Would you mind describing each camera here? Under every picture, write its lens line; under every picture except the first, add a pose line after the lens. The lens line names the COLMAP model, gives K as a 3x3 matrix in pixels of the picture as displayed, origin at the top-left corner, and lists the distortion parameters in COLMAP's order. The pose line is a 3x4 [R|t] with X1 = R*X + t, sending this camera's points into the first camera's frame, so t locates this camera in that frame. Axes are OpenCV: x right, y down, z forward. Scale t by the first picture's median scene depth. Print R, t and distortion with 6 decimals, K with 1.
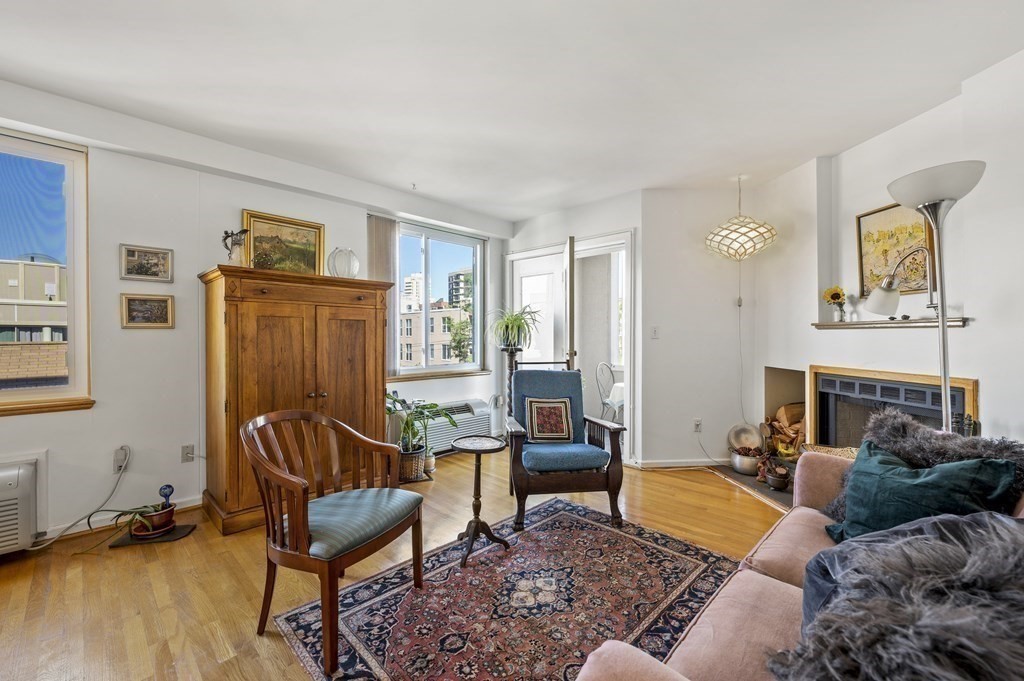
lens RADIAL K [[425.4, 0, 538.9], [0, 425.4, 342.5], [0, 0, 1]] dist [-0.000032, -0.000336]
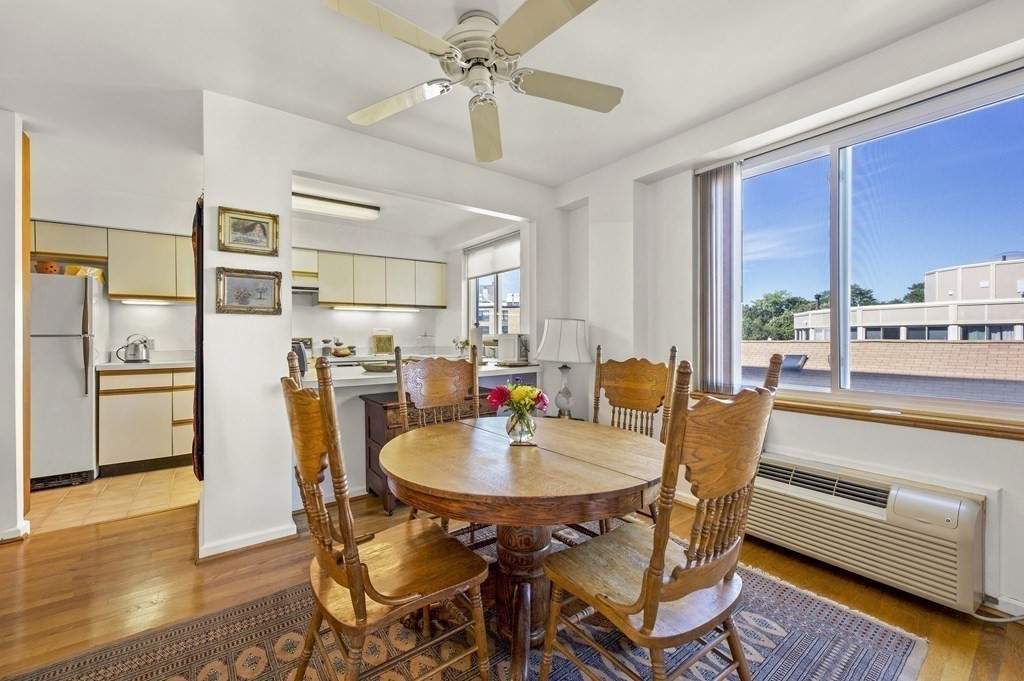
lens RADIAL K [[402.4, 0, 500.7], [0, 402.4, 336.9], [0, 0, 1]] dist [0.001091, 0.000233]
pose [[-0.195958, -0.000737, -0.980612, -0.245283], [-0.008967, 0.999959, 0.001041, -0.002397], [0.980571, 0.008998, -0.195956, 0.232639]]
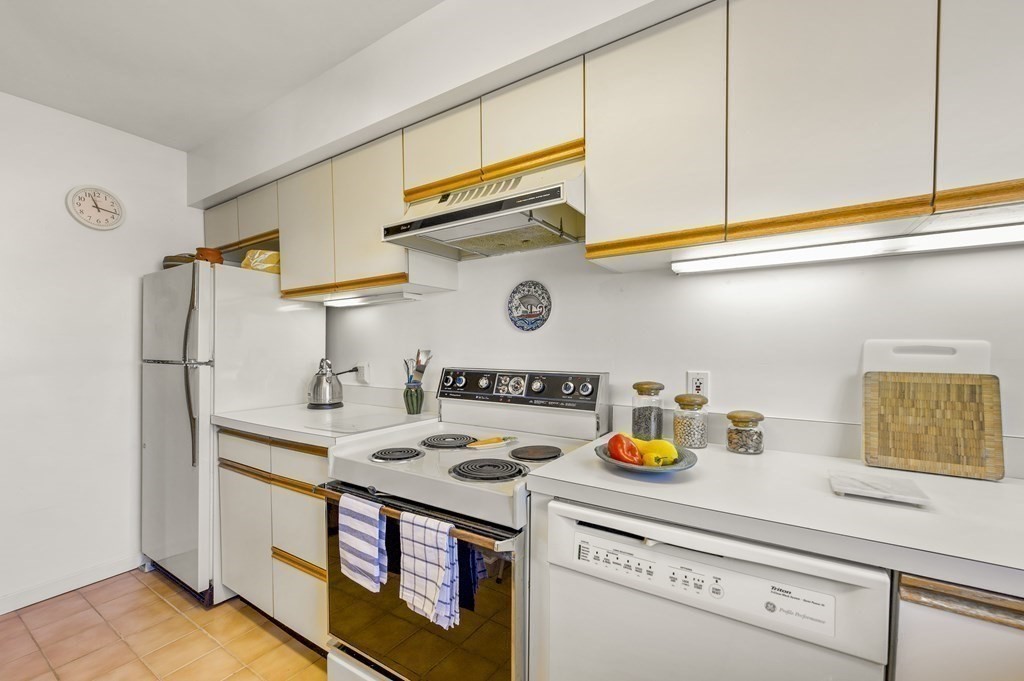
lens RADIAL K [[413.2, 0, 511.5], [0, 413.2, 357.8], [0, 0, 1]] dist [0.000975, 0.000070]
pose [[-0.983671, 0.004425, -0.179922, -1.476262], [-0.001972, 0.999373, 0.035358, -0.027504], [0.179966, 0.035136, -0.983045, -0.342710]]
